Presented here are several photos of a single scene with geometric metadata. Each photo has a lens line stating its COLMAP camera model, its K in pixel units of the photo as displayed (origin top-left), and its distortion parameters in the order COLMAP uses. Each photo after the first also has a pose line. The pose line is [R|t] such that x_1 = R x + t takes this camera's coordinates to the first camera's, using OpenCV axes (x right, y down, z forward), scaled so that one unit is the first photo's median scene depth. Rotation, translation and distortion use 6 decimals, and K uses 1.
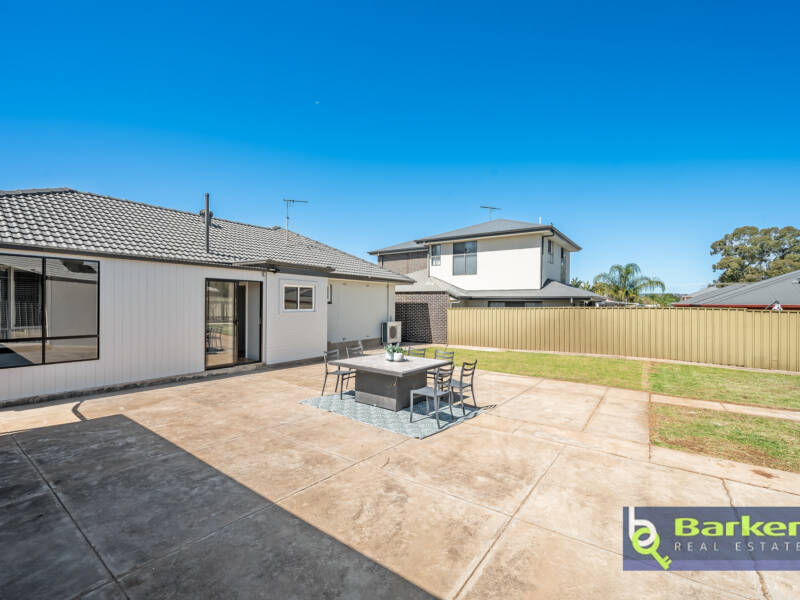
lens RADIAL K [[358.3, 0, 398.9], [0, 358.3, 302.0], [0, 0, 1]] dist [0.003605, -0.000226]
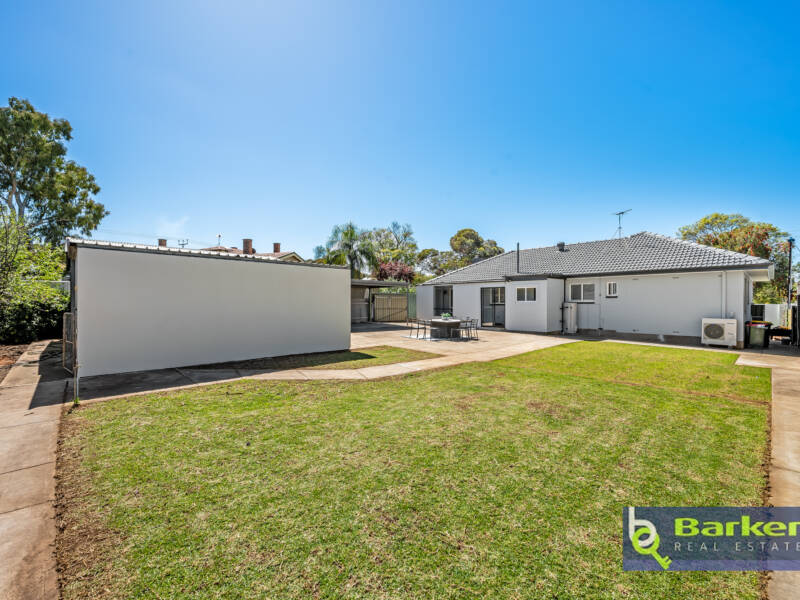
lens RADIAL K [[358.3, 0, 396.1], [0, 358.3, 297.1], [0, 0, 1]] dist [0.003605, -0.000226]
pose [[-0.191186, -0.009568, -0.981507, 1.585066], [0.011809, 0.999858, -0.012047, 0.015042], [0.981483, -0.013894, -0.191046, 0.751371]]
